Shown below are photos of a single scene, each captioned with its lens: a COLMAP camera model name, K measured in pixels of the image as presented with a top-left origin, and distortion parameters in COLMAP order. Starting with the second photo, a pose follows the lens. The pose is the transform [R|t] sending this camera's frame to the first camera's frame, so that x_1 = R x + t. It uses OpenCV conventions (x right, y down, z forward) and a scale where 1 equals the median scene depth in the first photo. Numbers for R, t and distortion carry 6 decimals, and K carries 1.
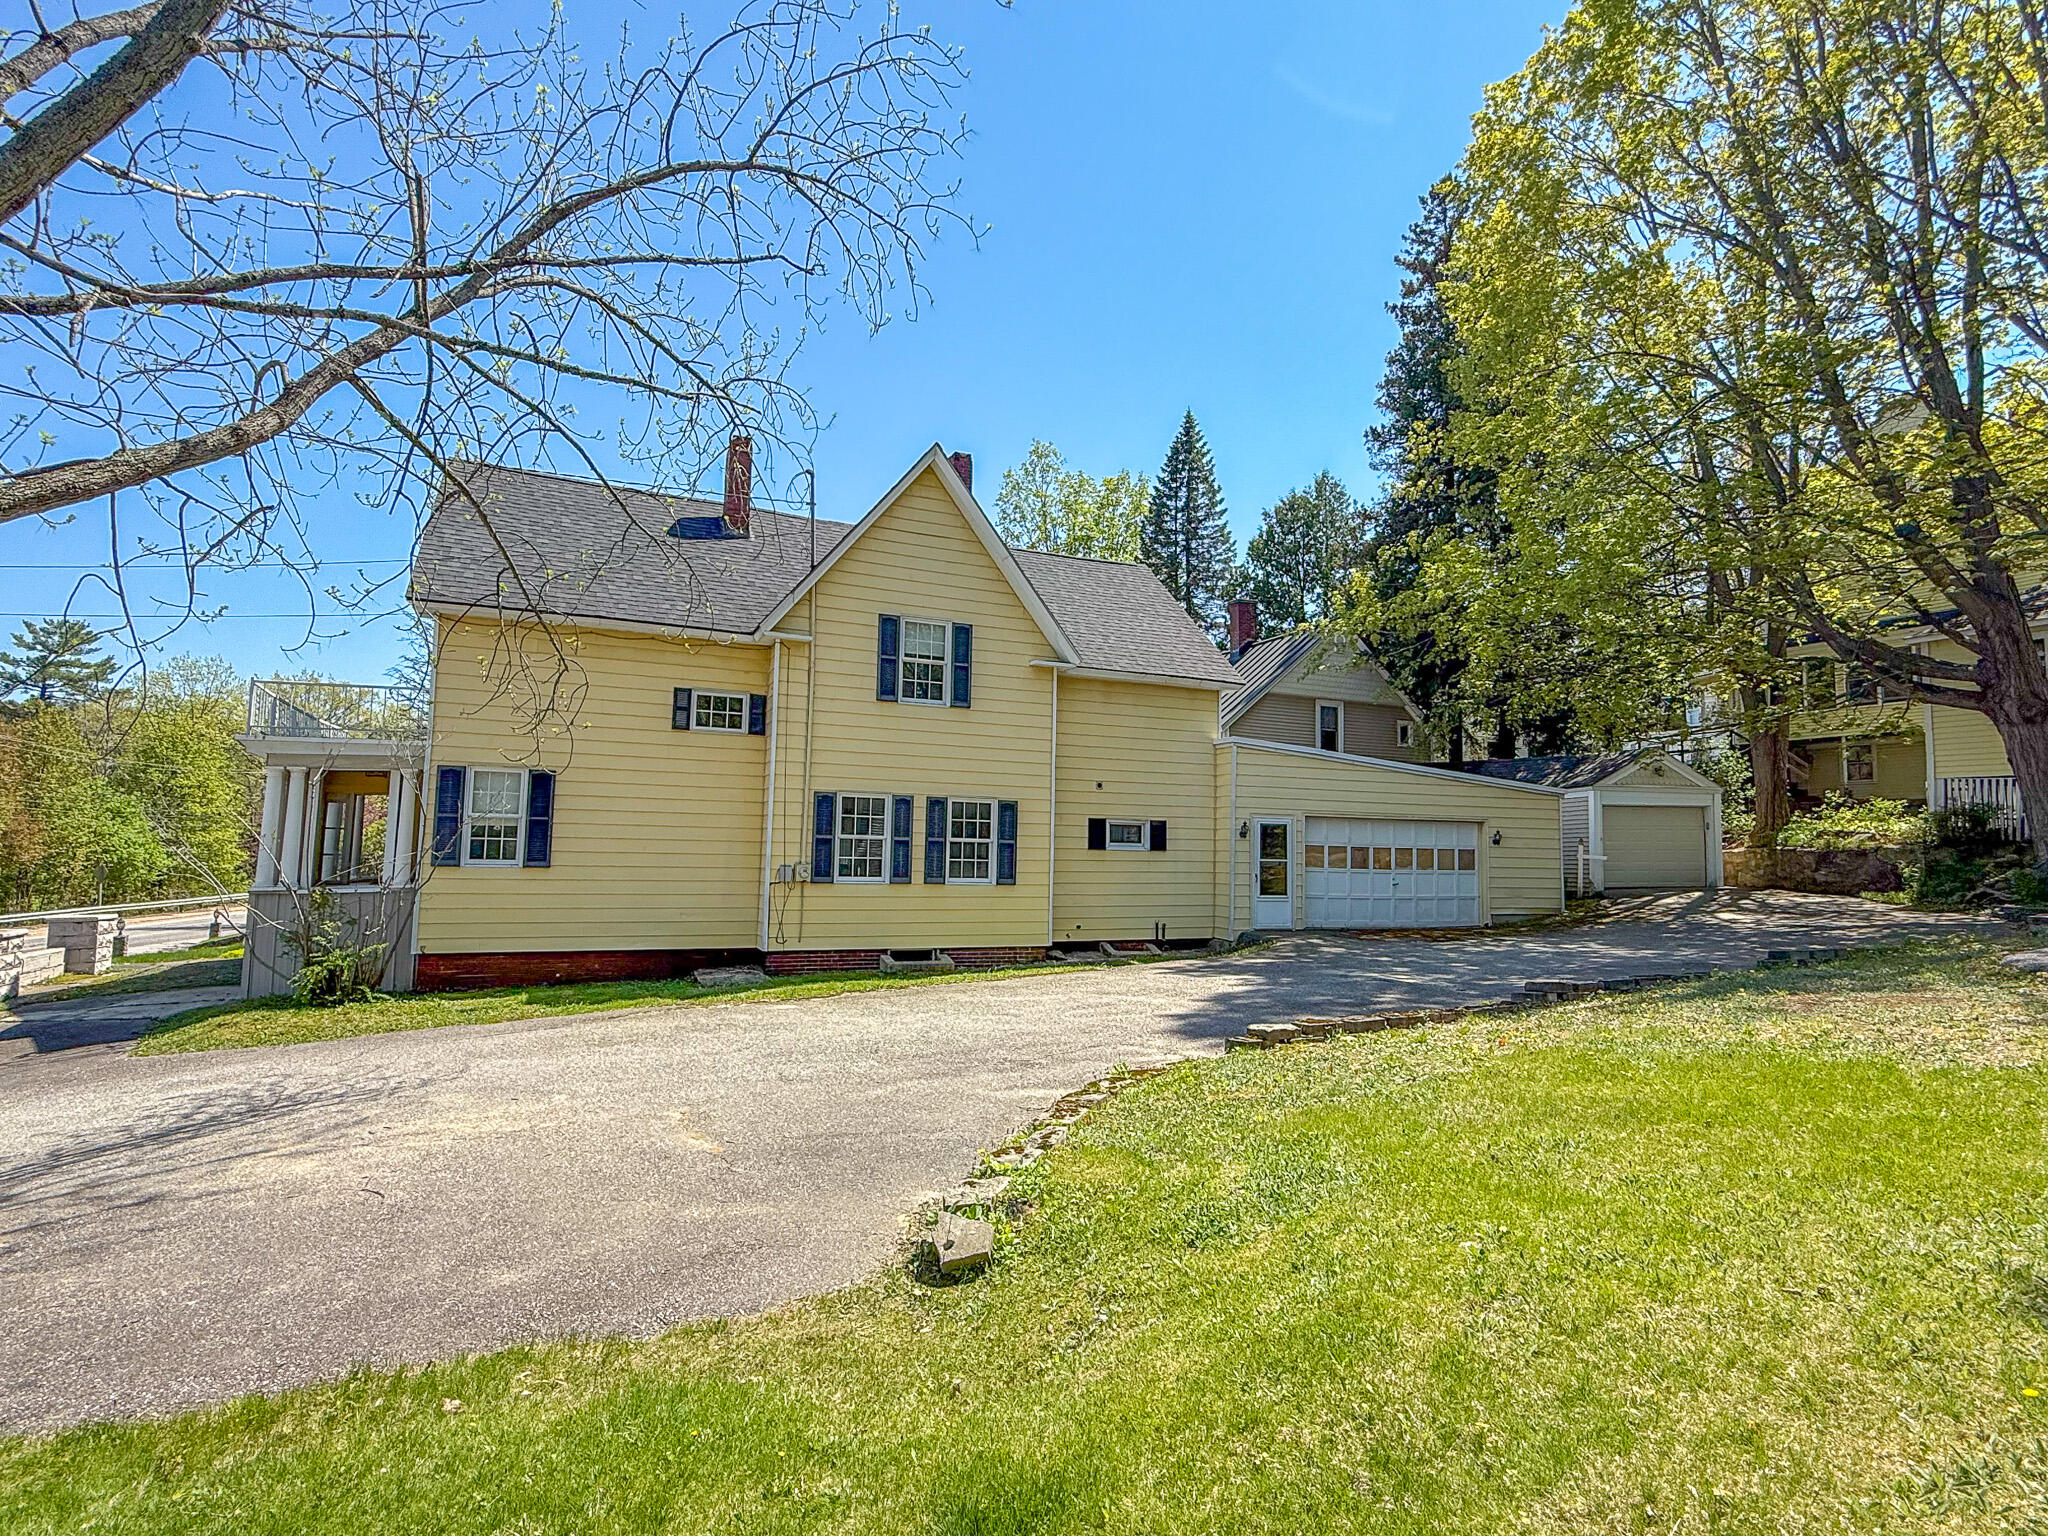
lens RADIAL K [[1032.2, 0, 1024.0], [0, 1032.2, 768.0], [0, 0, 1]] dist [0.000929, -0.000538]
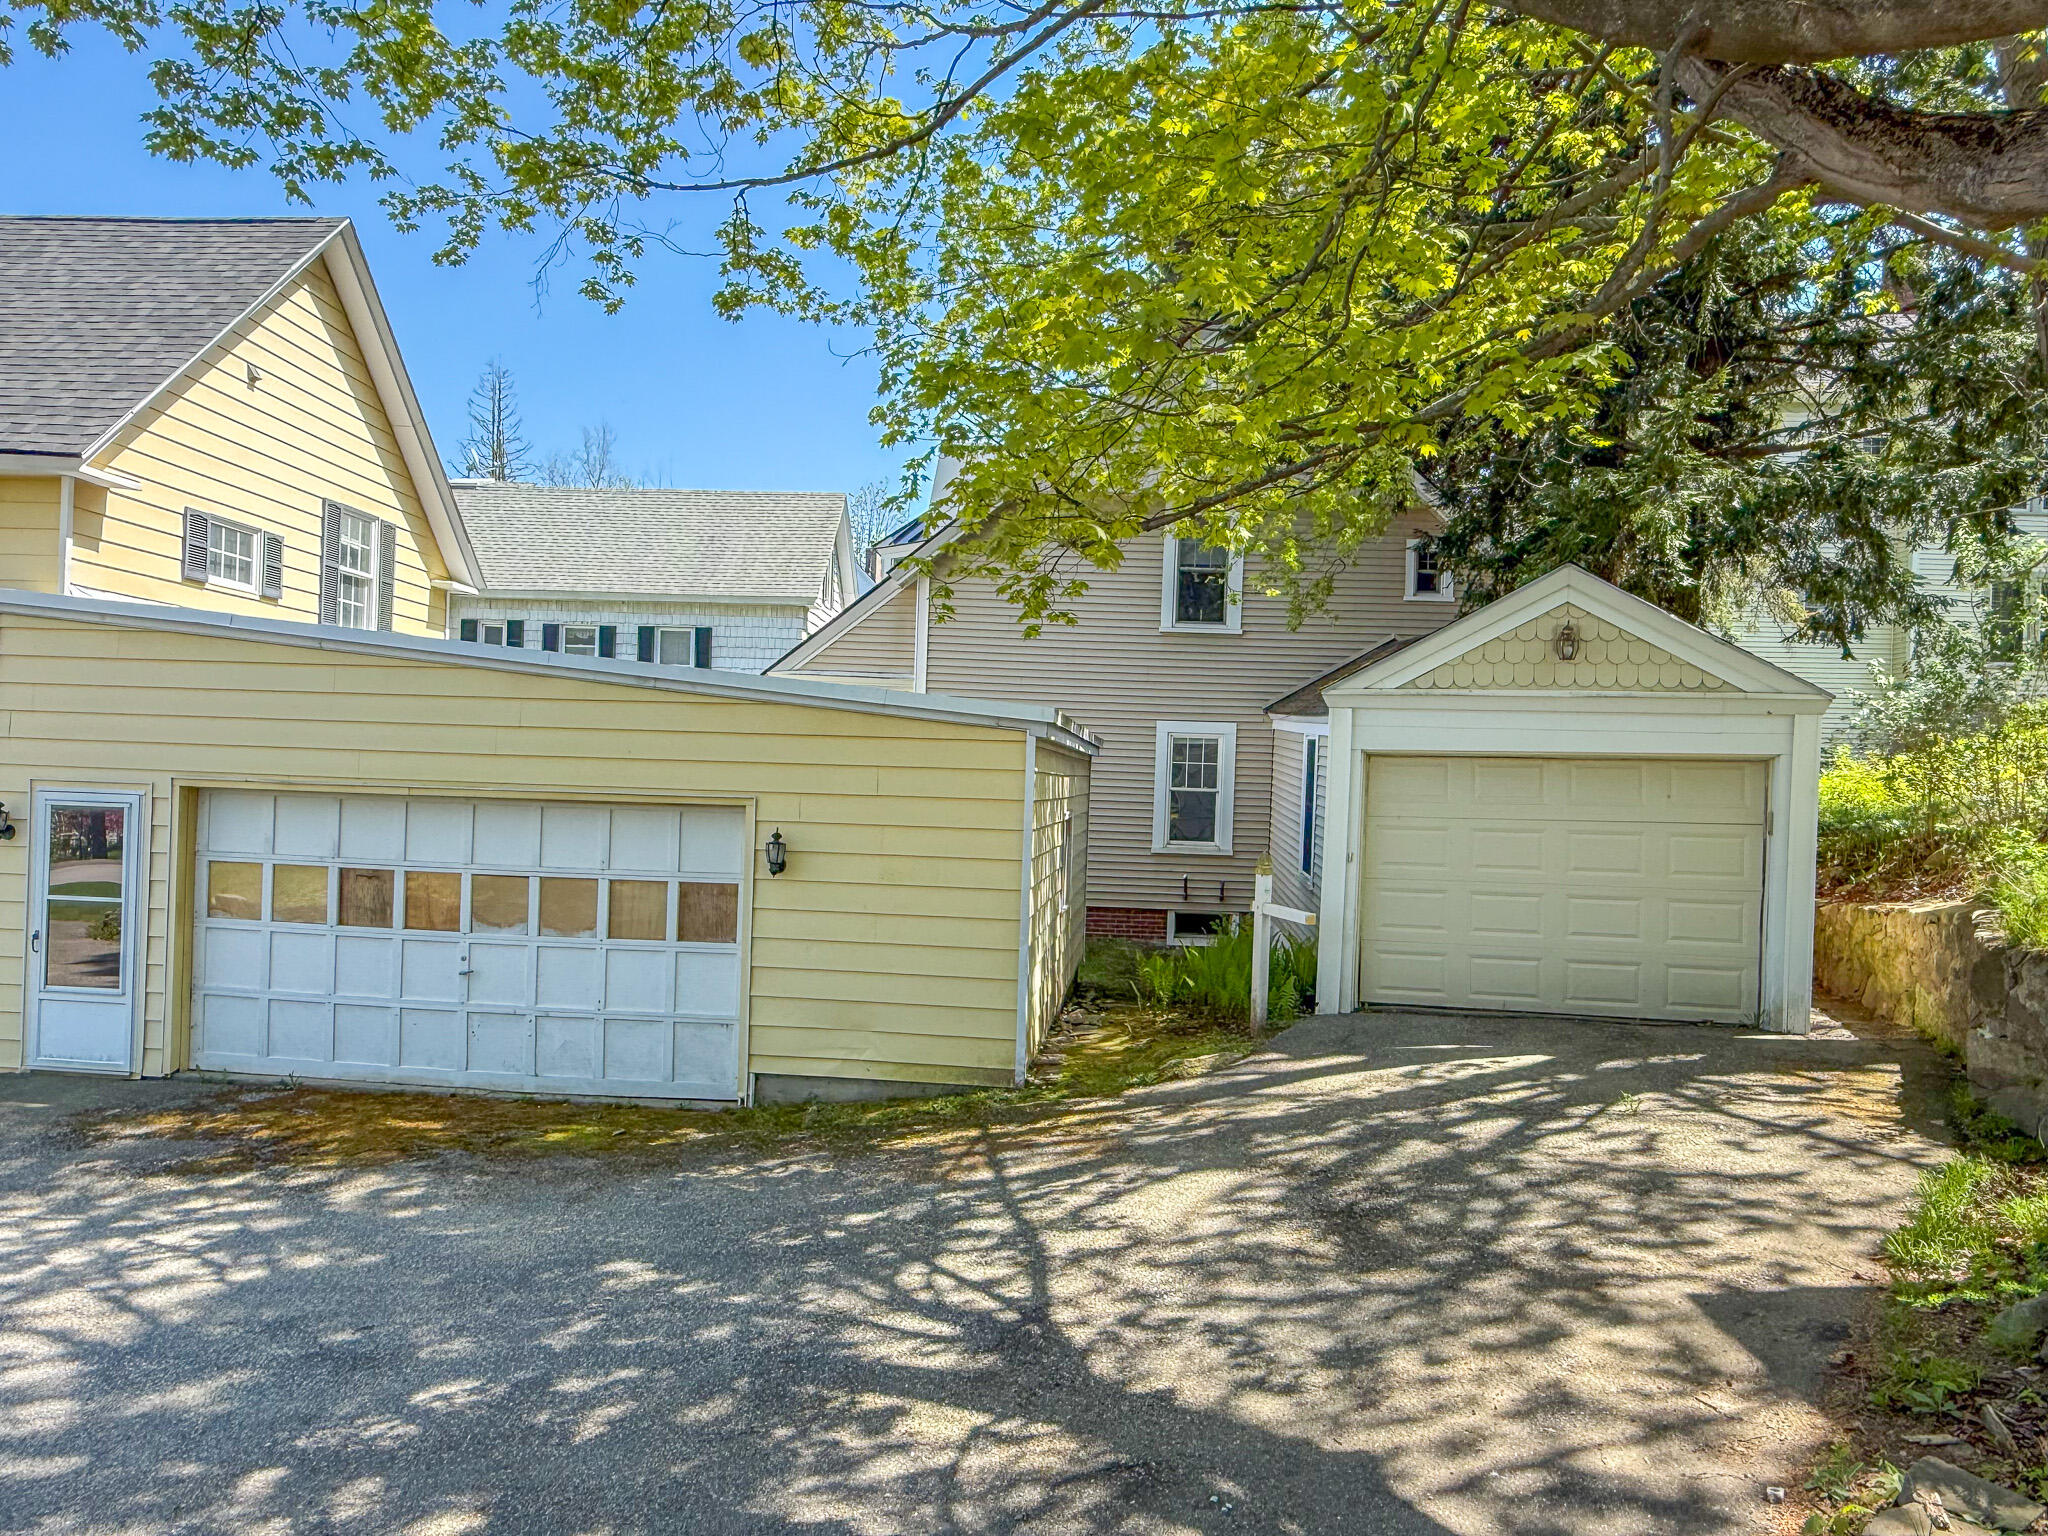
lens RADIAL K [[1420.6, 0, 1024.0], [0, 1420.6, 768.0], [0, 0, 1]] dist [-0.000039, 0.005116]
pose [[0.898789, 0.007681, -0.438314, 0.908047], [0.020970, 0.997949, 0.060489, 0.016146], [0.437879, -0.063558, 0.896784, 0.760316]]
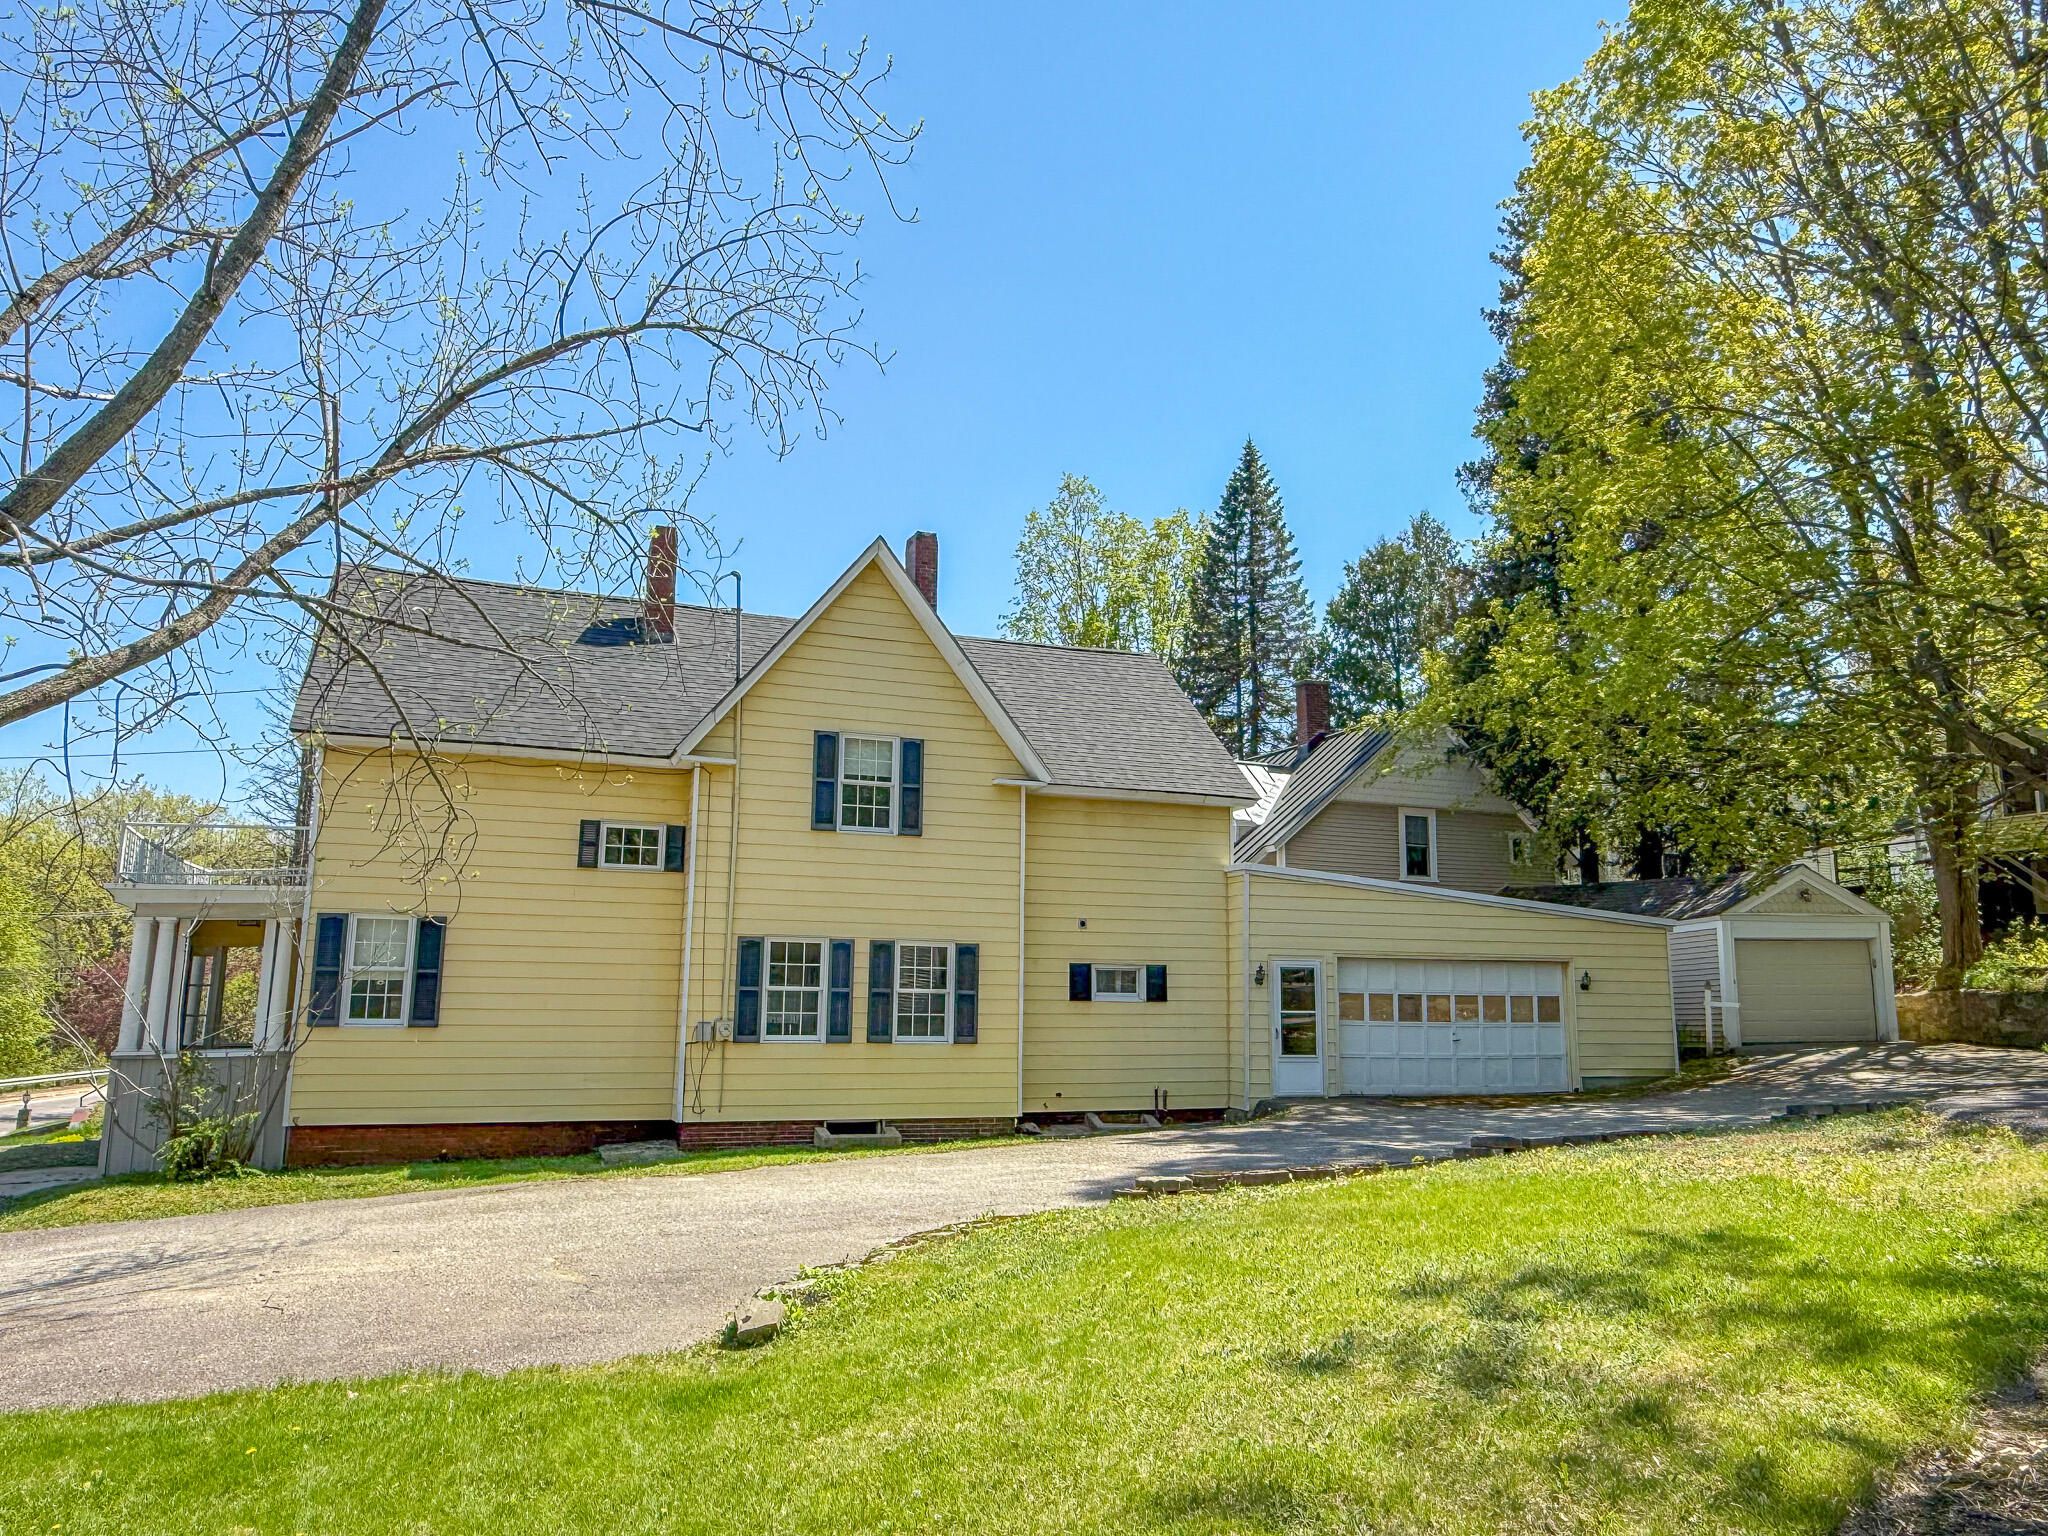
lens RADIAL K [[1420.6, 0, 1024.0], [0, 1420.6, 768.0], [0, 0, 1]] dist [-0.000039, 0.005116]
pose [[0.998879, -0.018371, -0.043625, 0.085544], [0.014434, 0.995936, -0.088902, -0.007959], [0.045081, 0.088173, 0.995085, -0.179000]]
